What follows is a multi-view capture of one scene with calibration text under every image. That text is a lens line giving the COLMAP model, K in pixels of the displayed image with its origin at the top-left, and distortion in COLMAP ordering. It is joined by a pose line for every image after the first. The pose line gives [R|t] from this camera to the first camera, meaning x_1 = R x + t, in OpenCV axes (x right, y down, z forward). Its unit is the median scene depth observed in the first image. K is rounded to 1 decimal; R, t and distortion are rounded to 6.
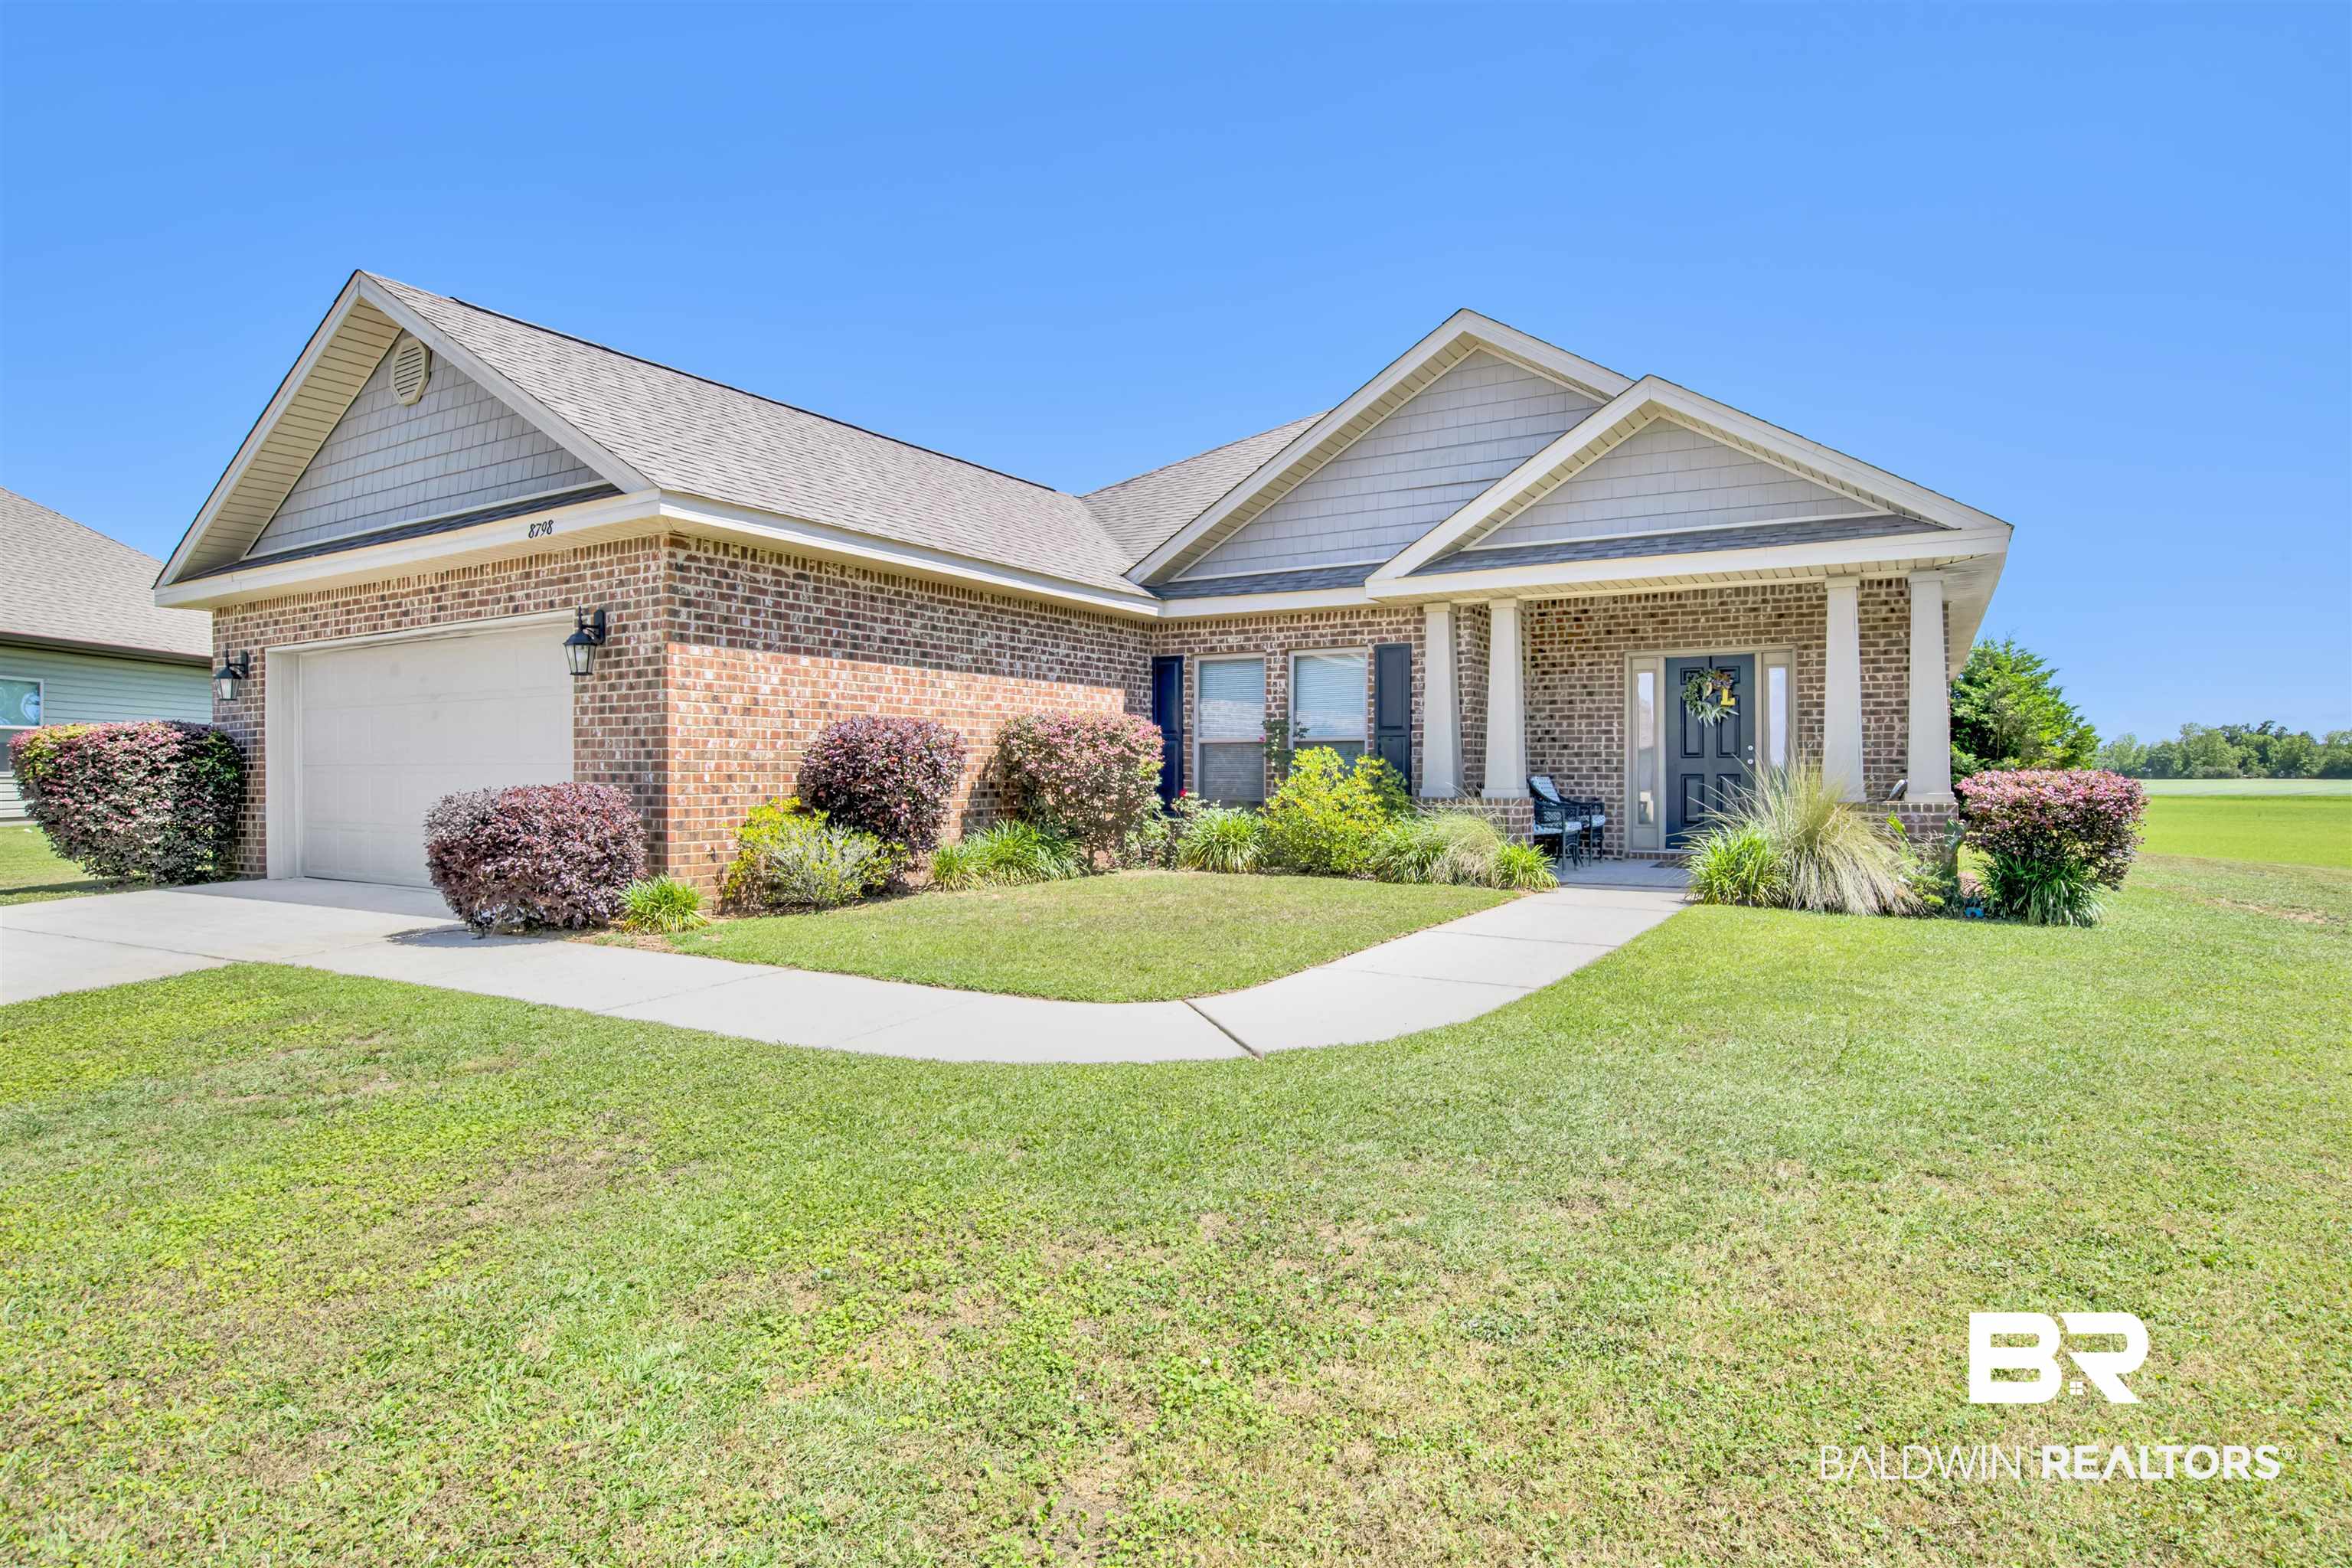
lens RADIAL K [[1257.3, 0, 1217.4], [0, 1257.3, 763.7], [0, 0, 1]] dist [-0.063053, 0.019759]
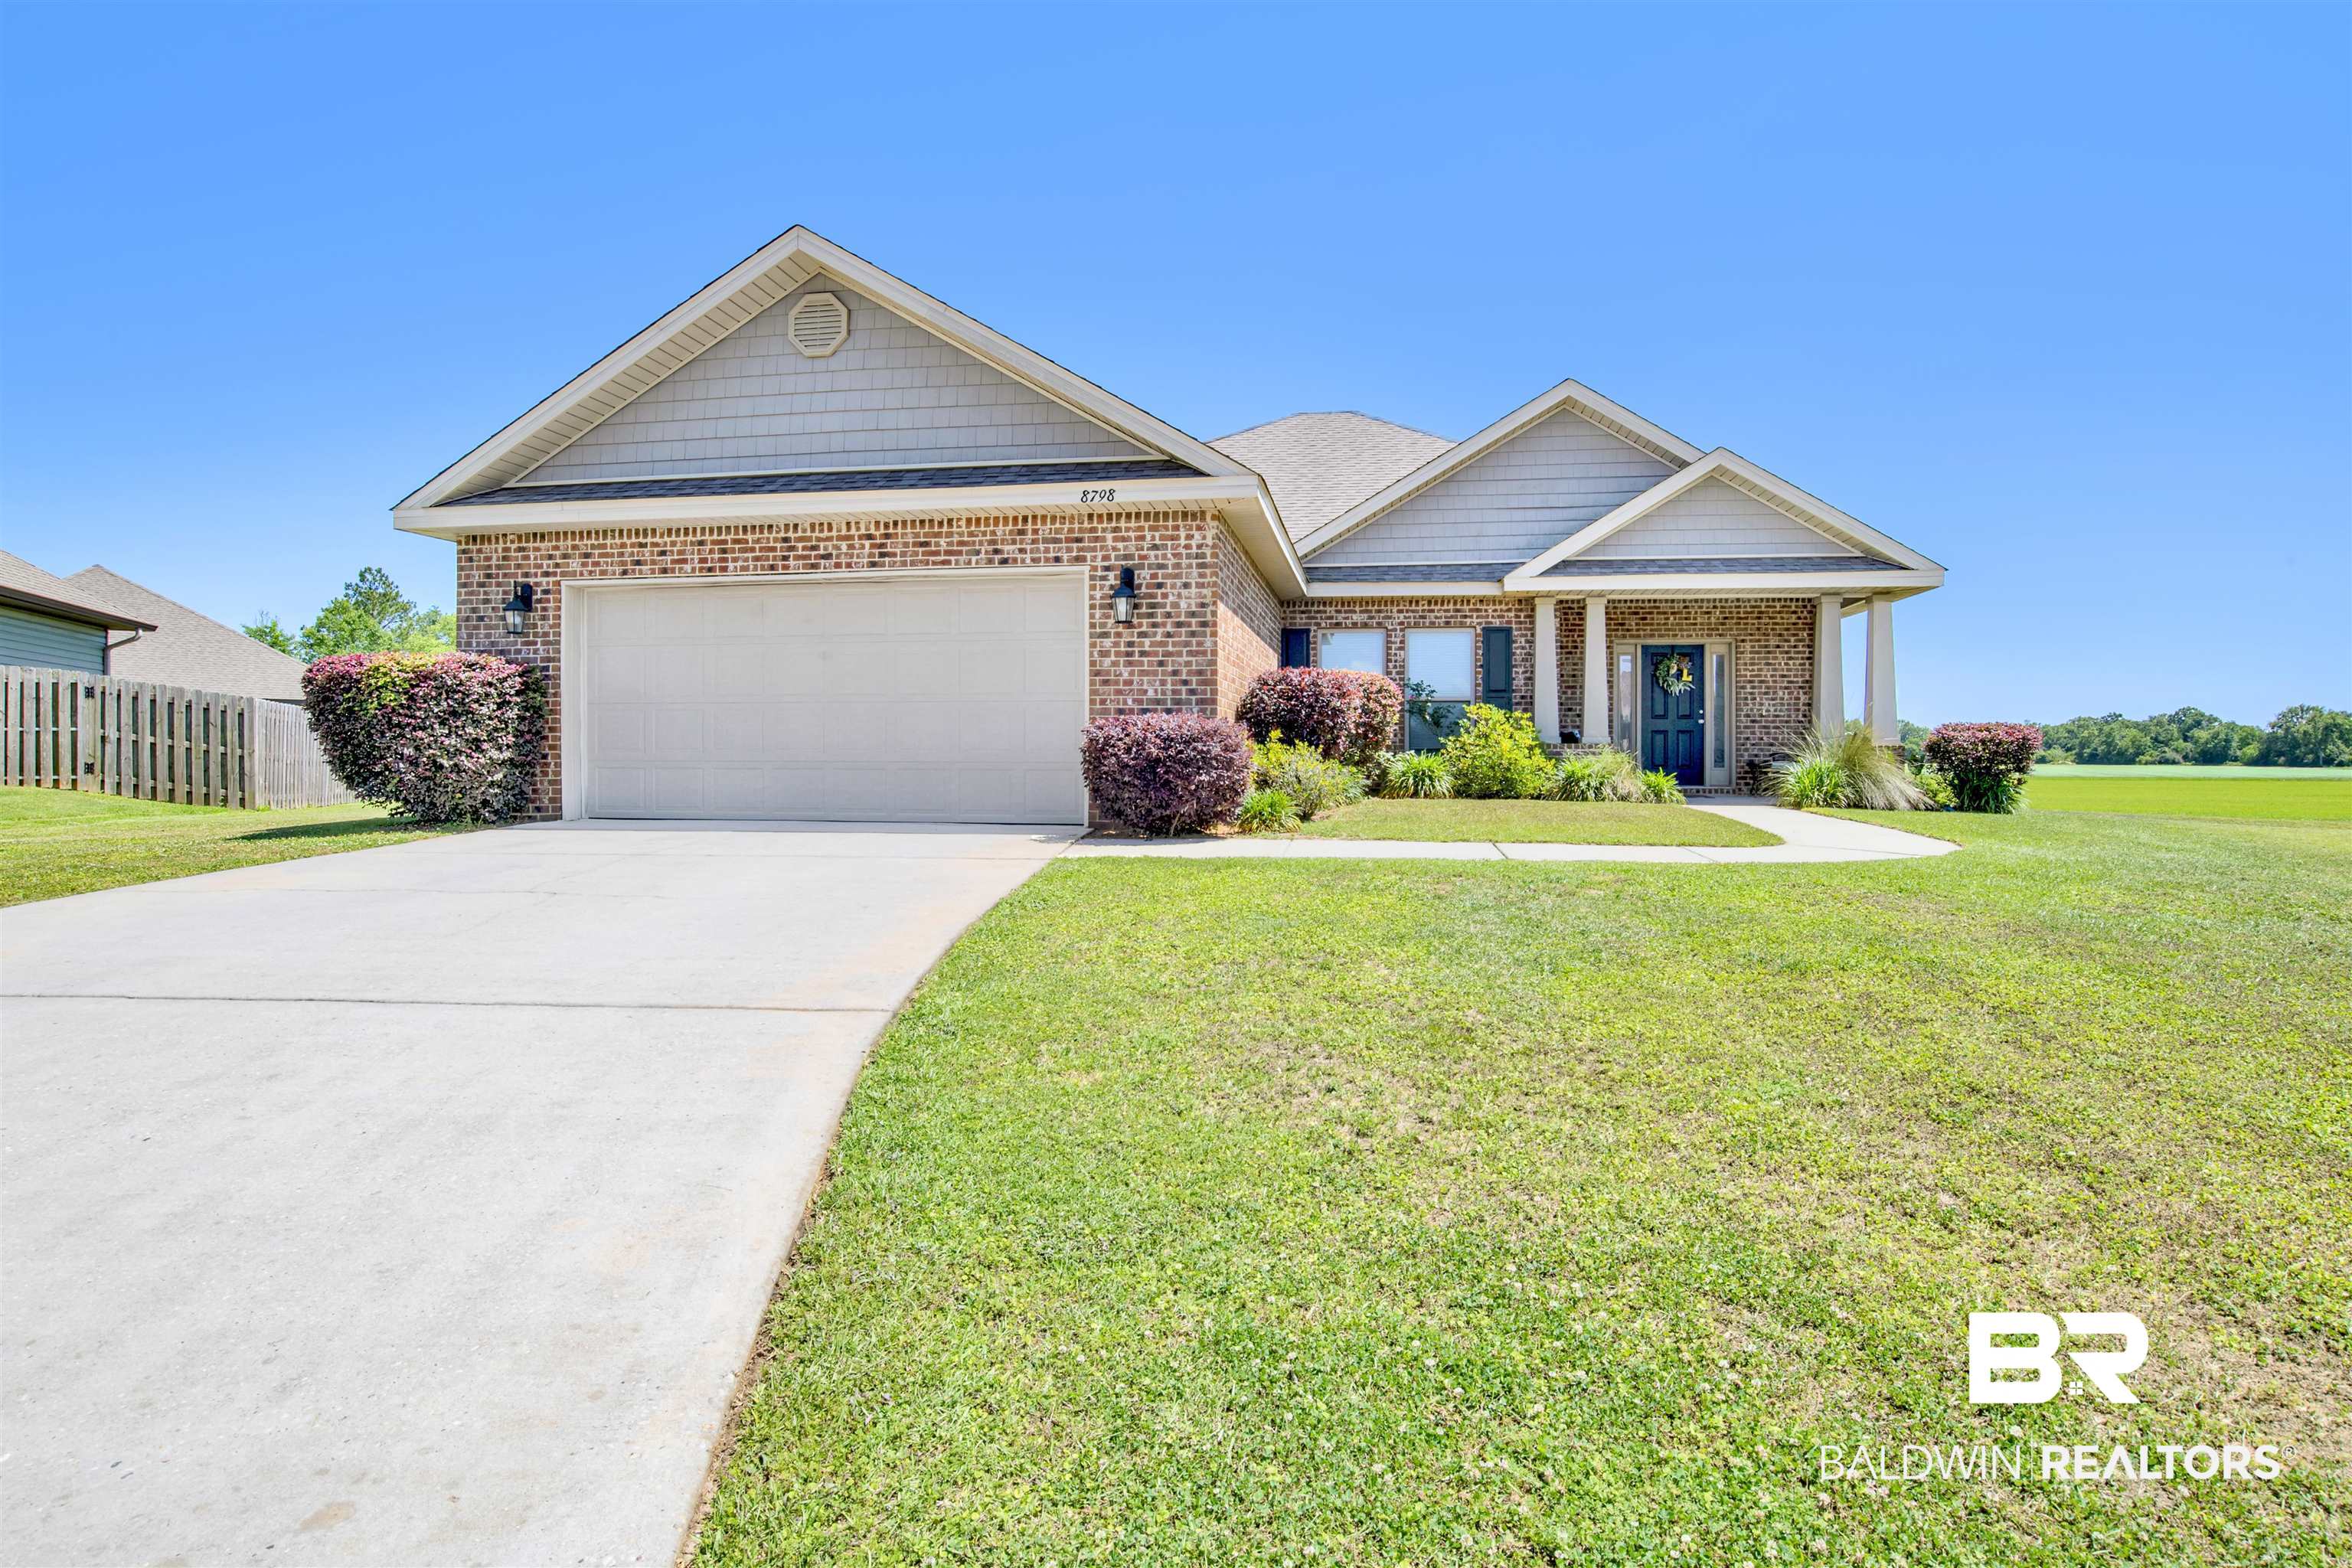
lens RADIAL K [[1257.3, 0, 1187.1], [0, 1257.3, 767.8], [0, 0, 1]] dist [-0.063053, 0.019759]
pose [[0.929723, -0.000060, 0.368258, -0.678866], [-0.005828, 0.999872, 0.014876, 0.035892], [-0.368212, -0.015977, 0.929604, -0.098389]]
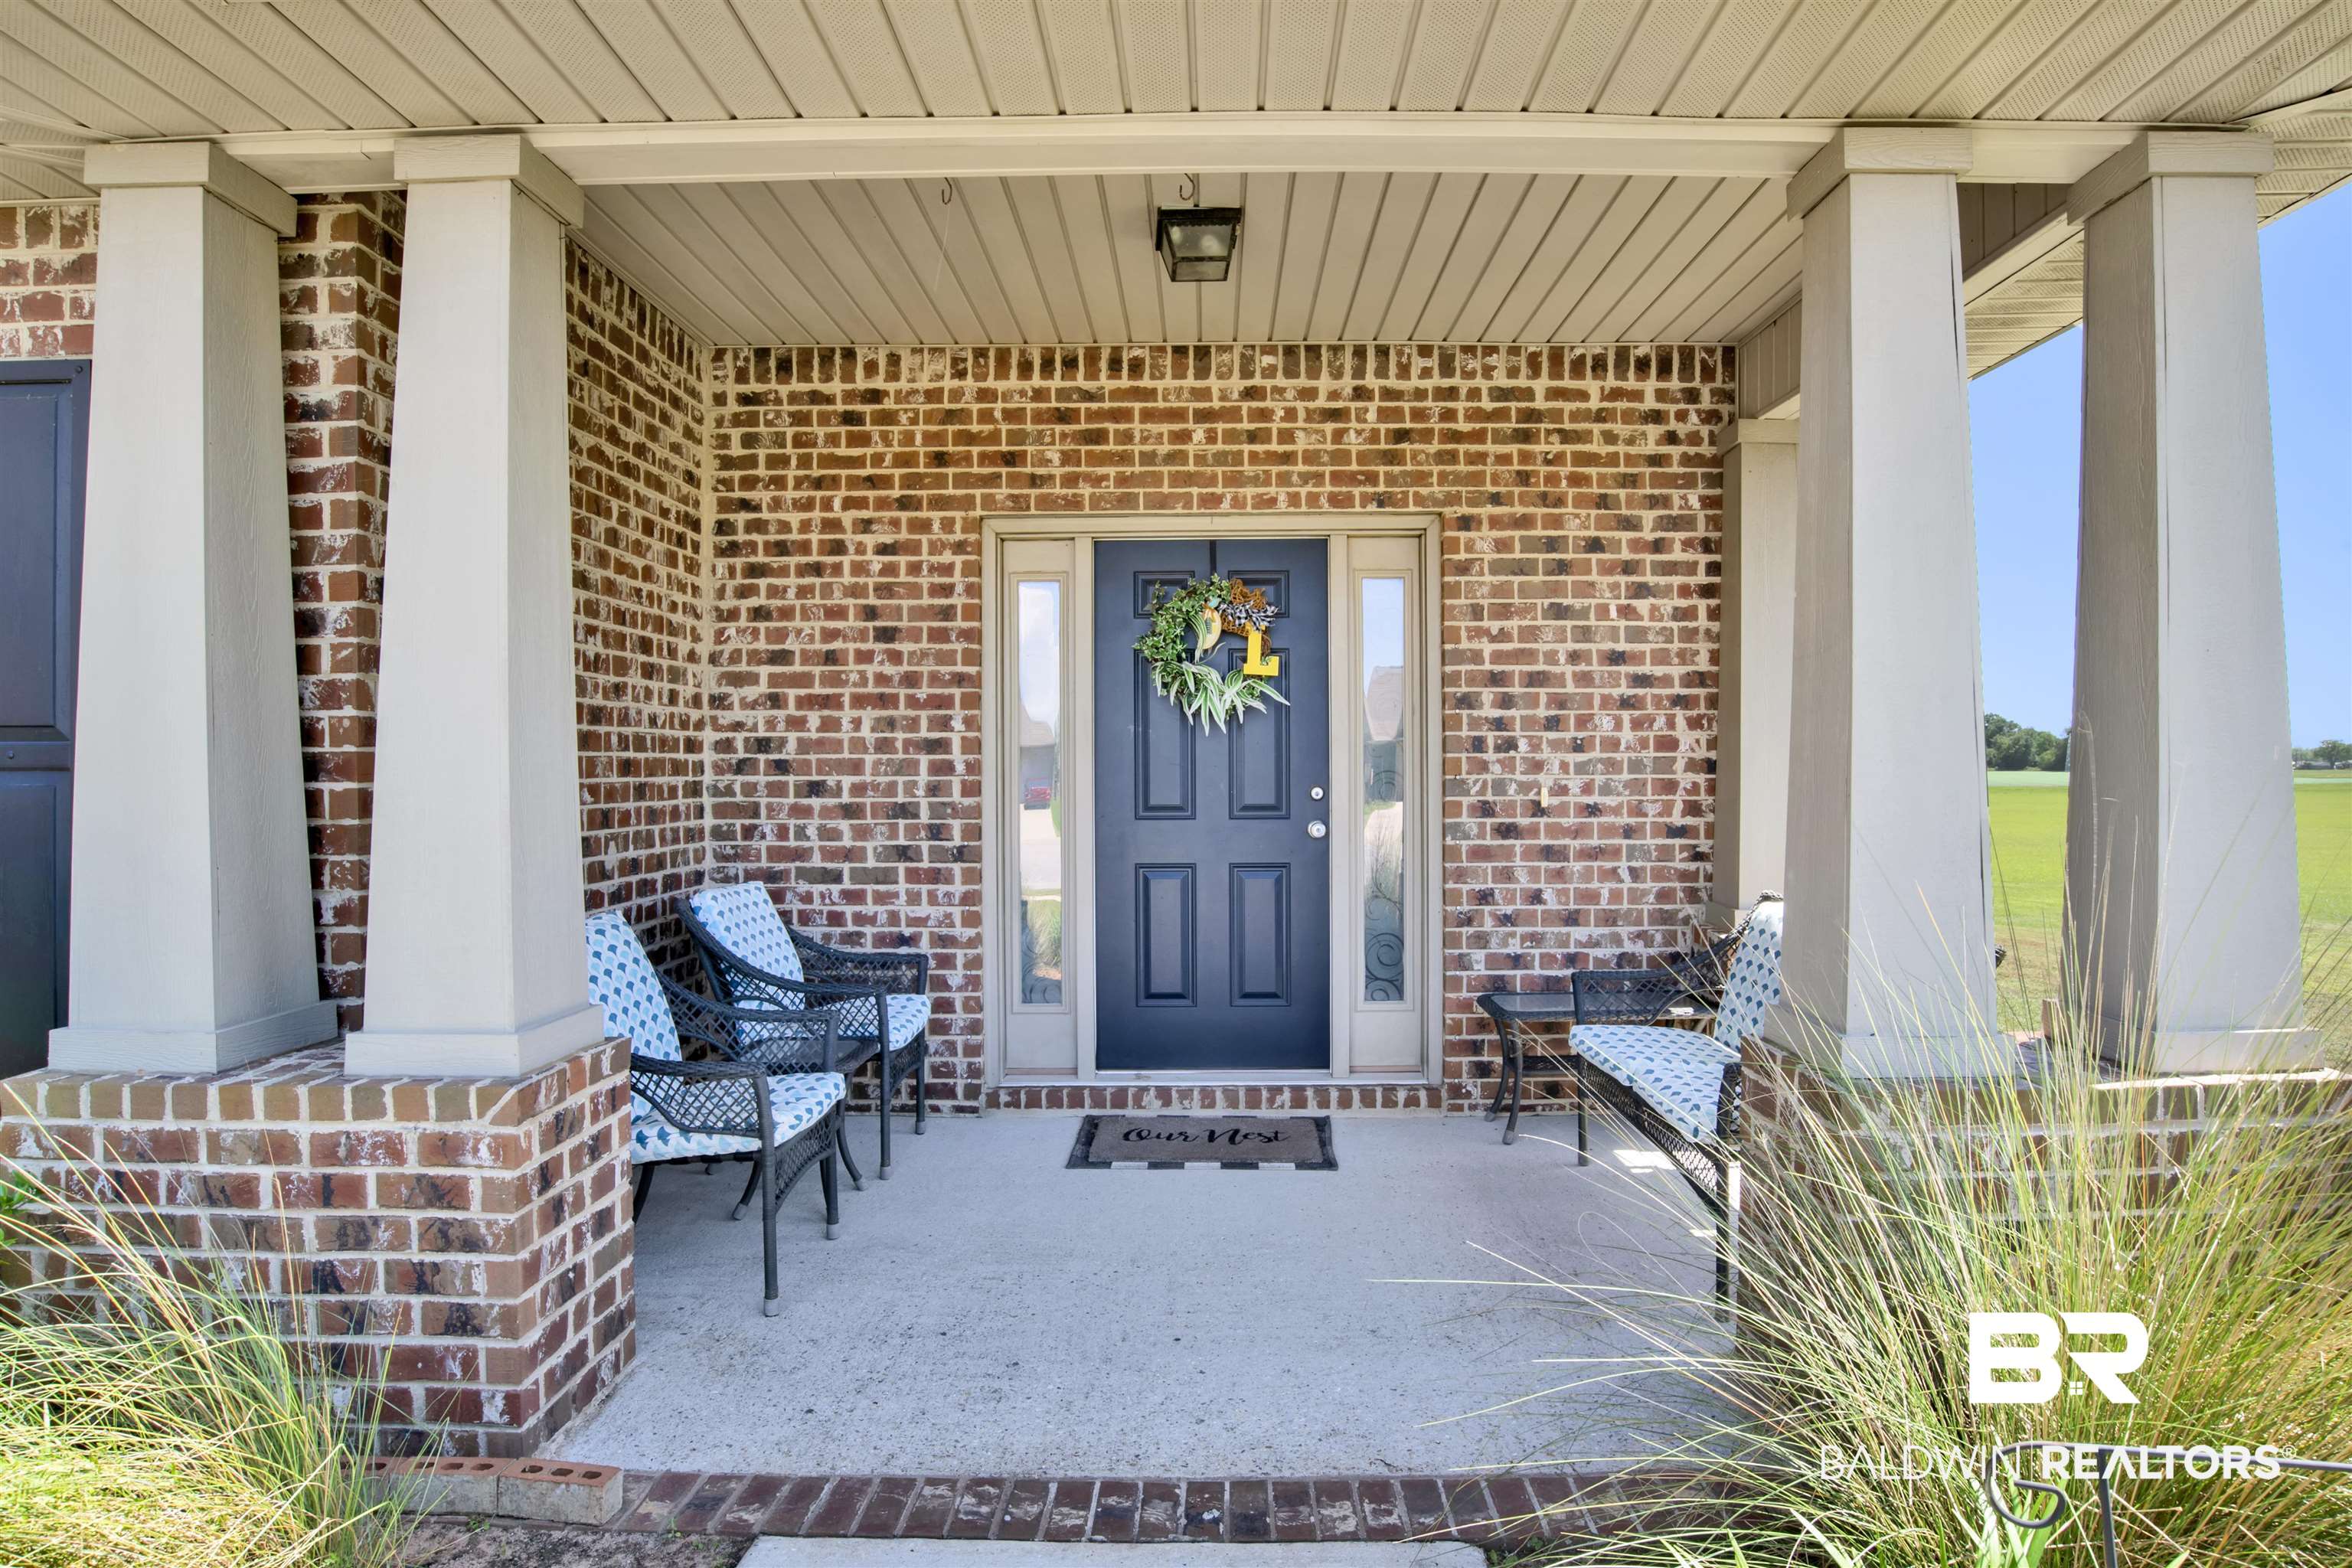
lens RADIAL K [[1257.3, 0, 1198.3], [0, 1257.3, 779.8], [0, 0, 1]] dist [-0.063053, 0.019759]
pose [[0.876084, -0.008342, 0.482086, 0.235995], [-0.000600, 0.999831, 0.018392, -0.025340], [-0.482158, -0.016402, 0.875931, 0.747992]]
